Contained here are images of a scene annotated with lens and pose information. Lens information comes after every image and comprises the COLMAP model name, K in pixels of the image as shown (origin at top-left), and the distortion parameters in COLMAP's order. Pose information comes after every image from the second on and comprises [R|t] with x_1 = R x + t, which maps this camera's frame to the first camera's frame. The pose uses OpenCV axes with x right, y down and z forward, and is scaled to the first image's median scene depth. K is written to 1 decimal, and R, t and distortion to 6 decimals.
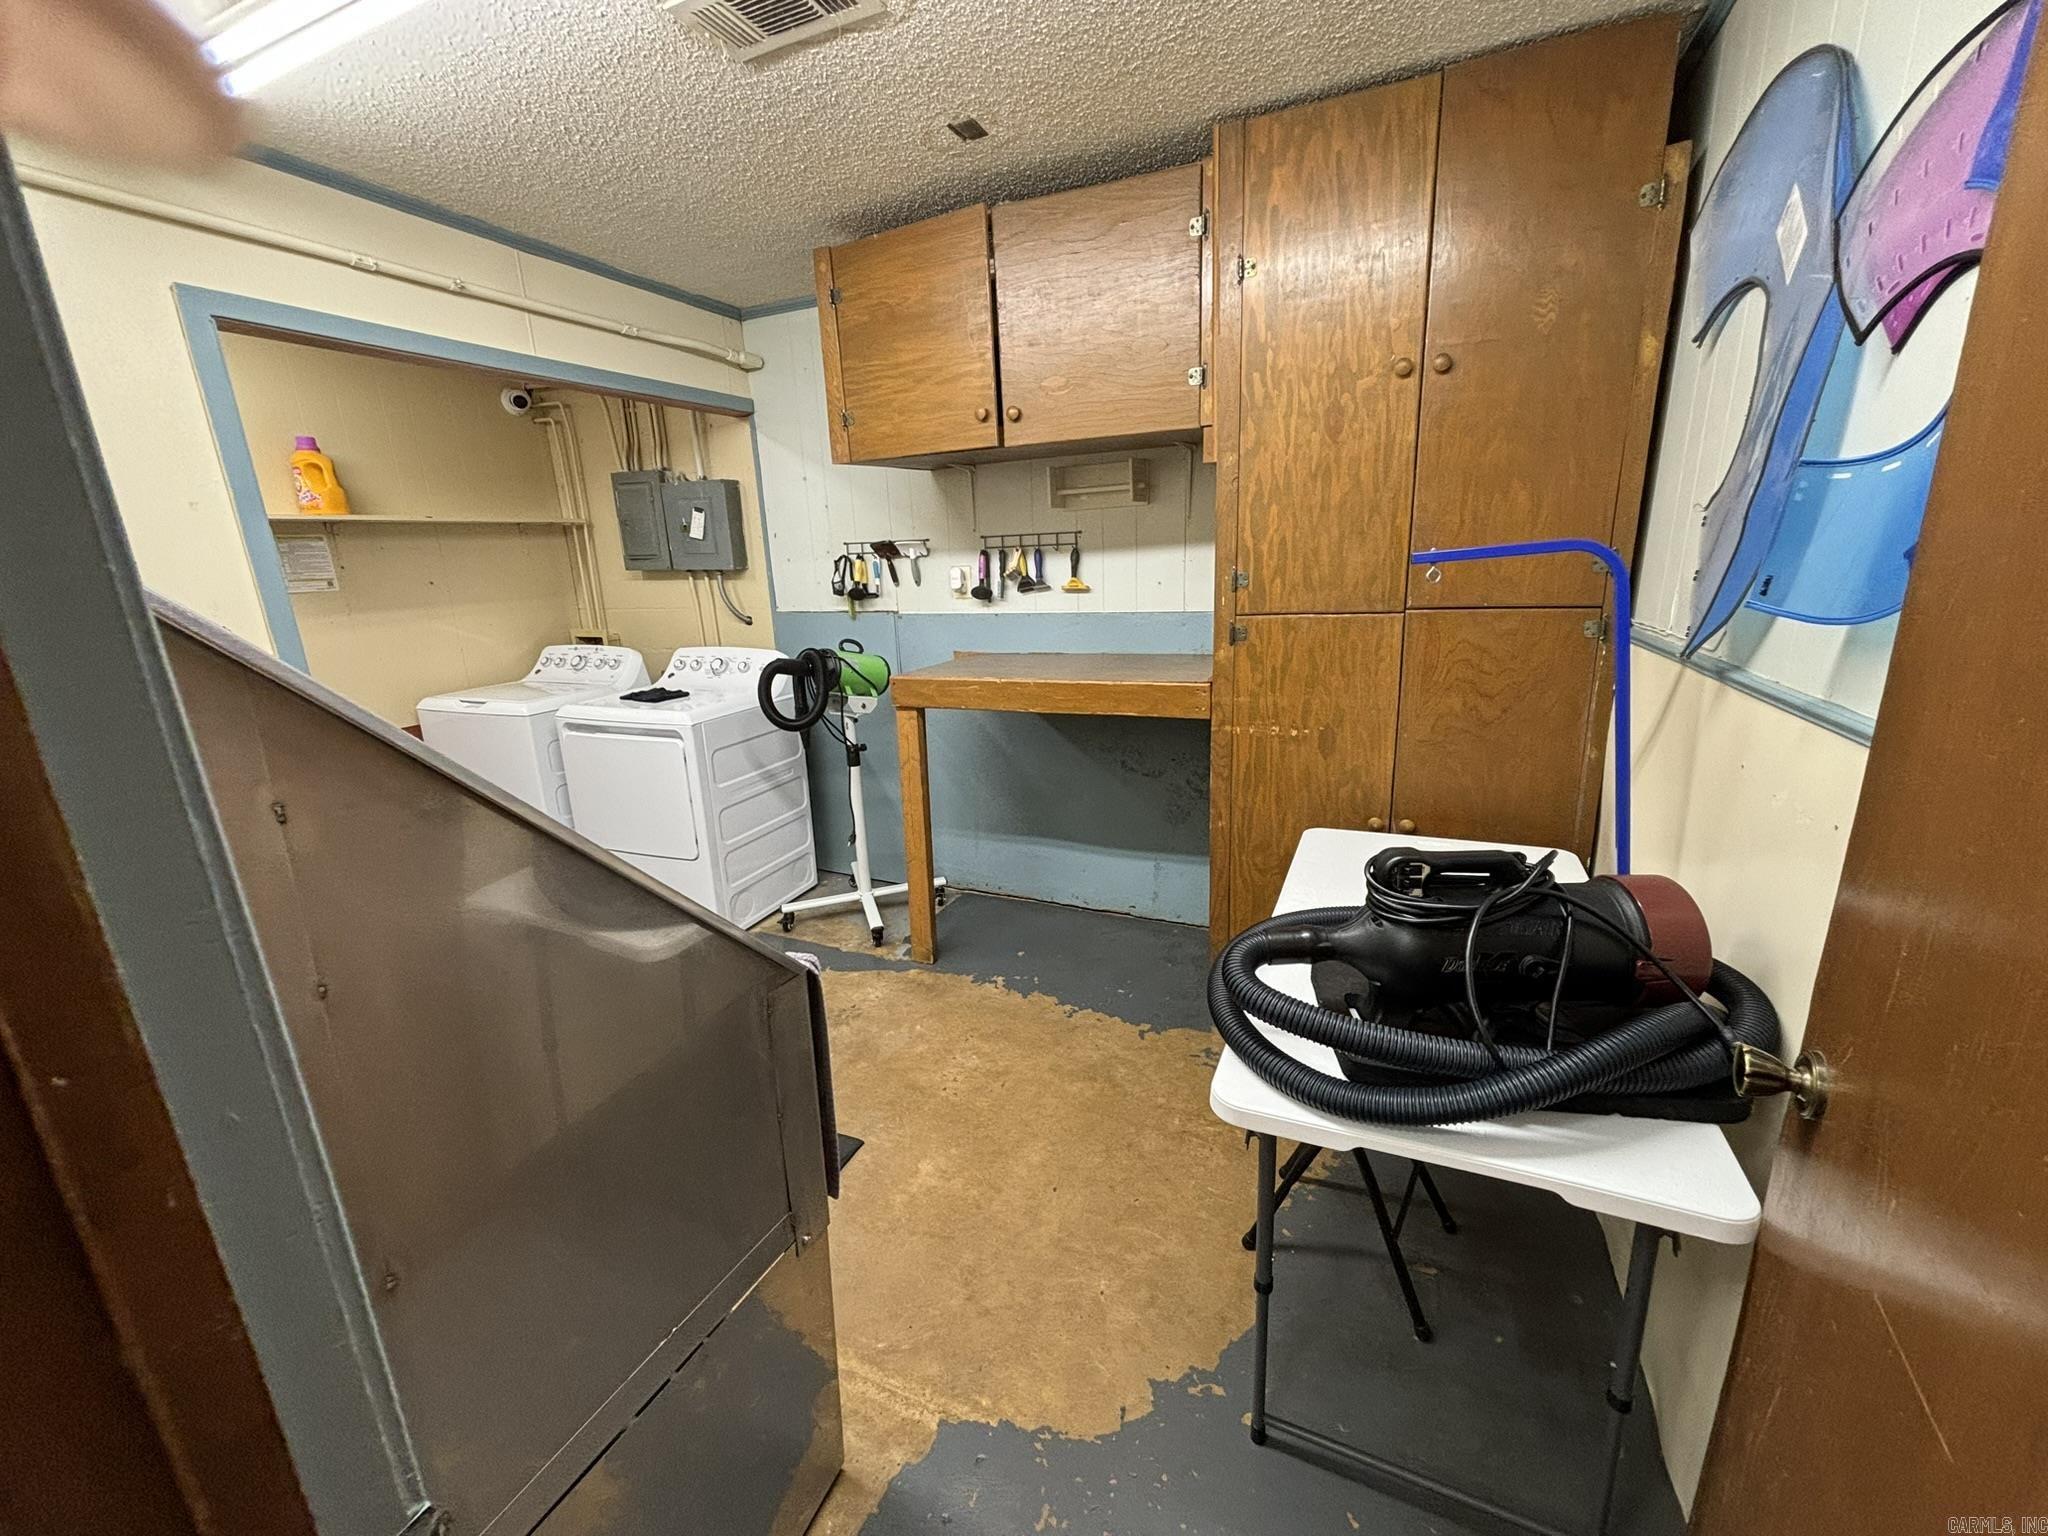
lens RADIAL K [[829.5, 0, 1020.4], [0, 829.5, 765.6], [0, 0, 1]] dist [0.003174, 0.000991]
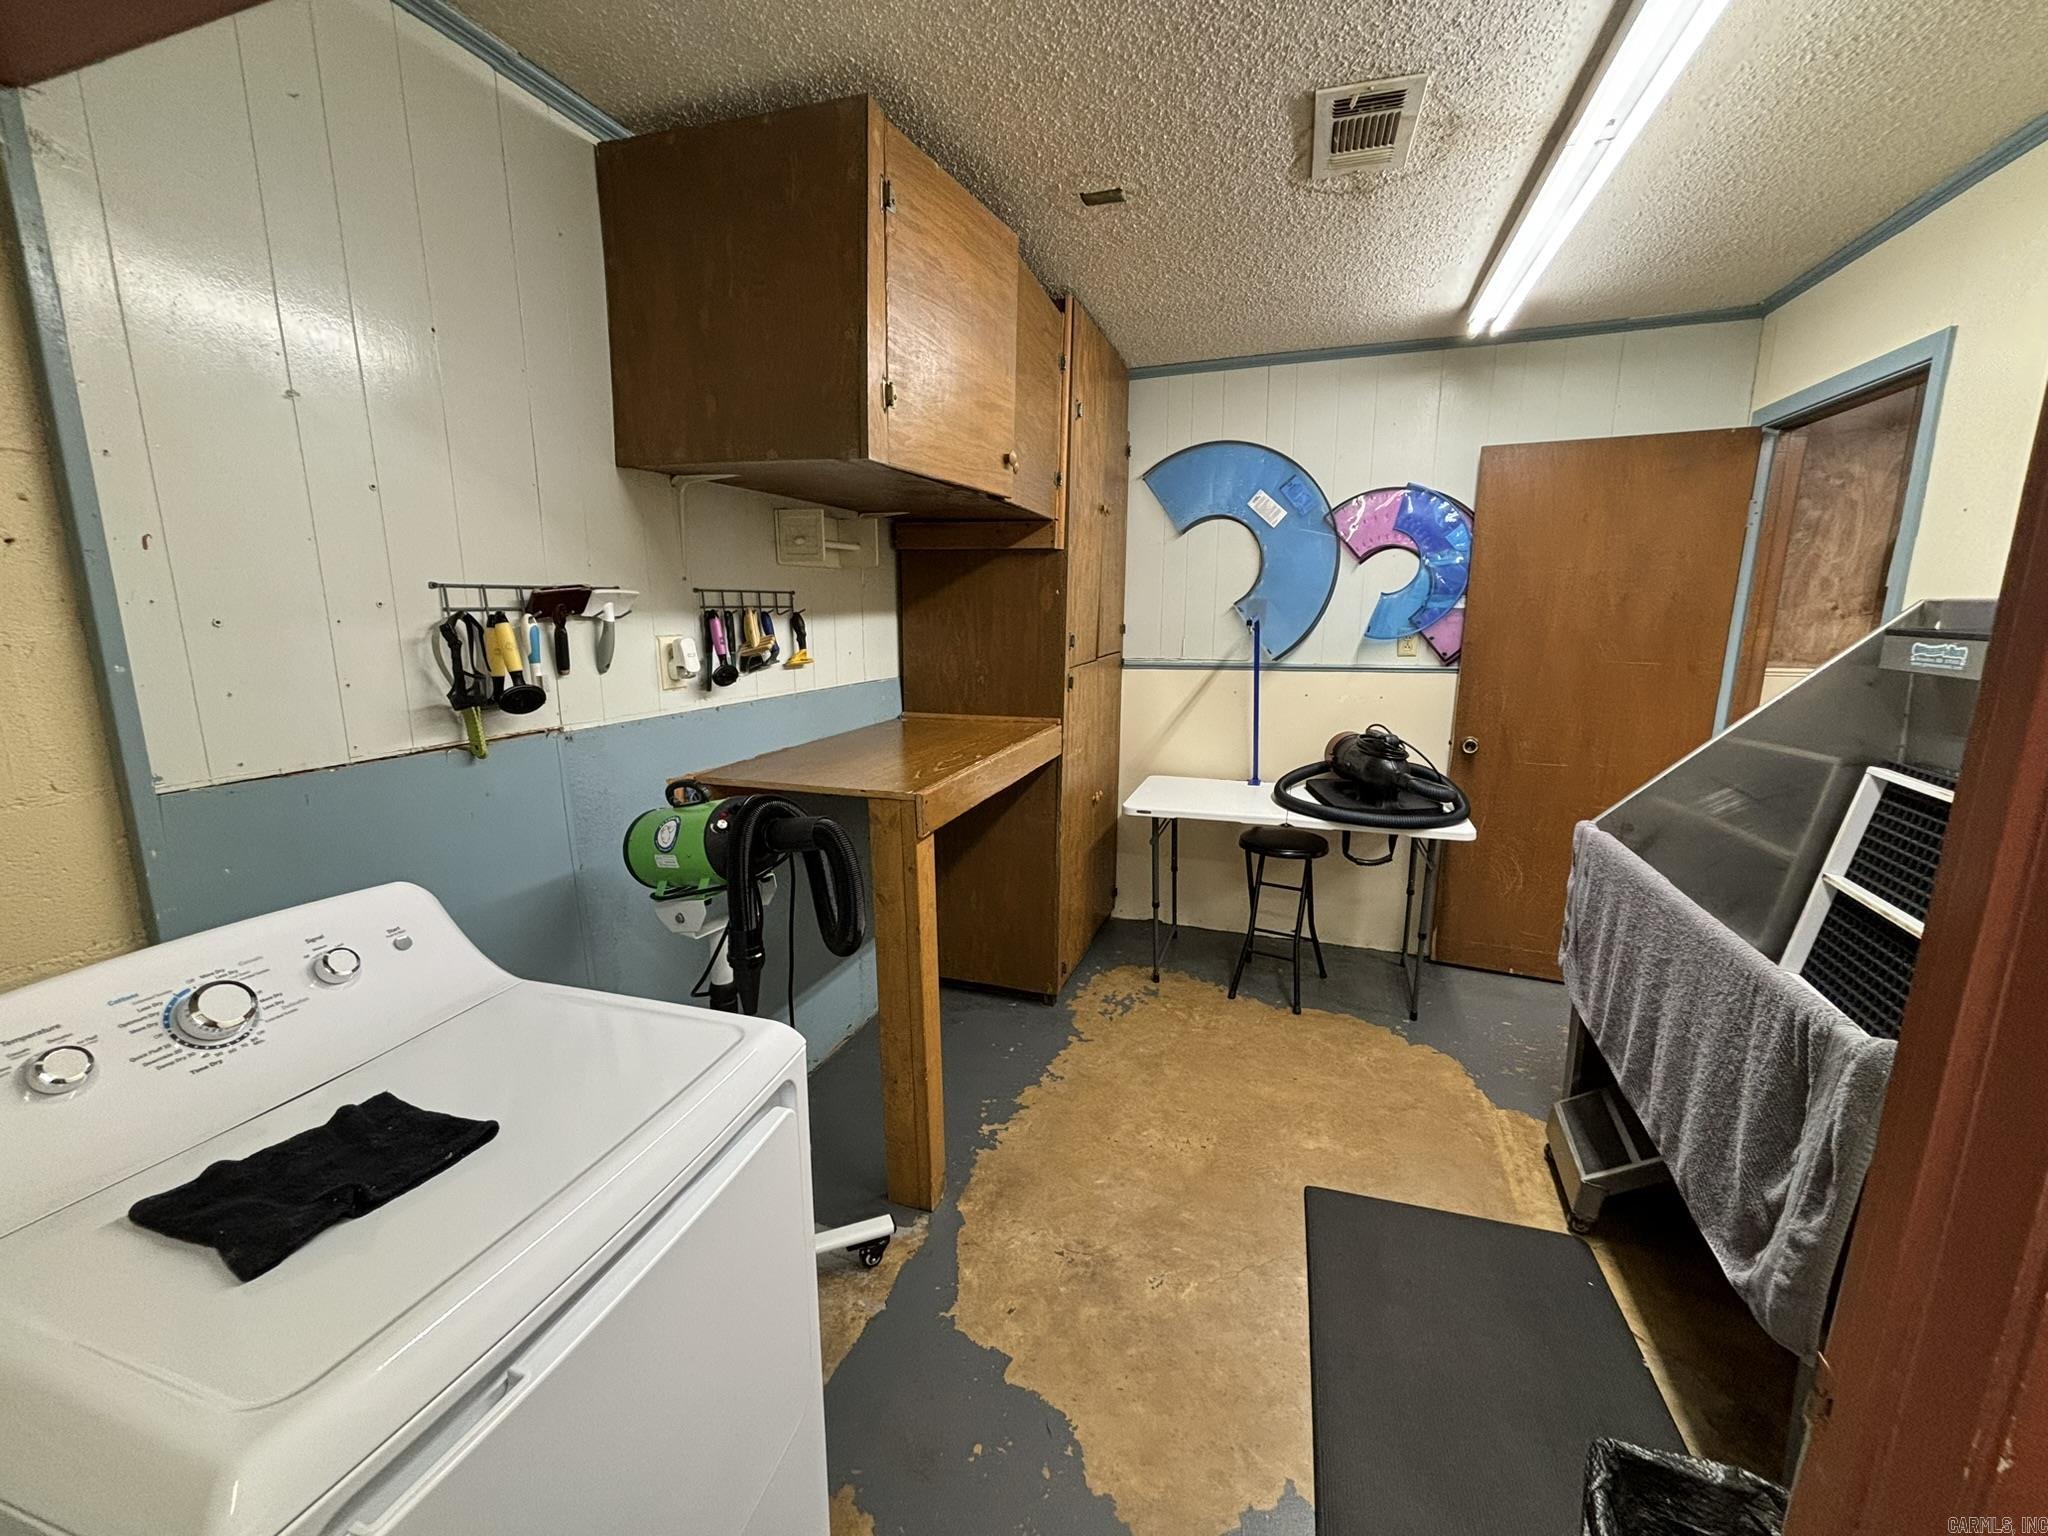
lens RADIAL K [[829.5, 0, 1020.4], [0, 829.5, 765.6], [0, 0, 1]] dist [0.003174, 0.000991]
pose [[-0.099570, -0.143383, 0.984646, -0.732284], [0.263638, 0.950396, 0.165055, -0.193605], [-0.959469, 0.276025, -0.056829, 0.861061]]
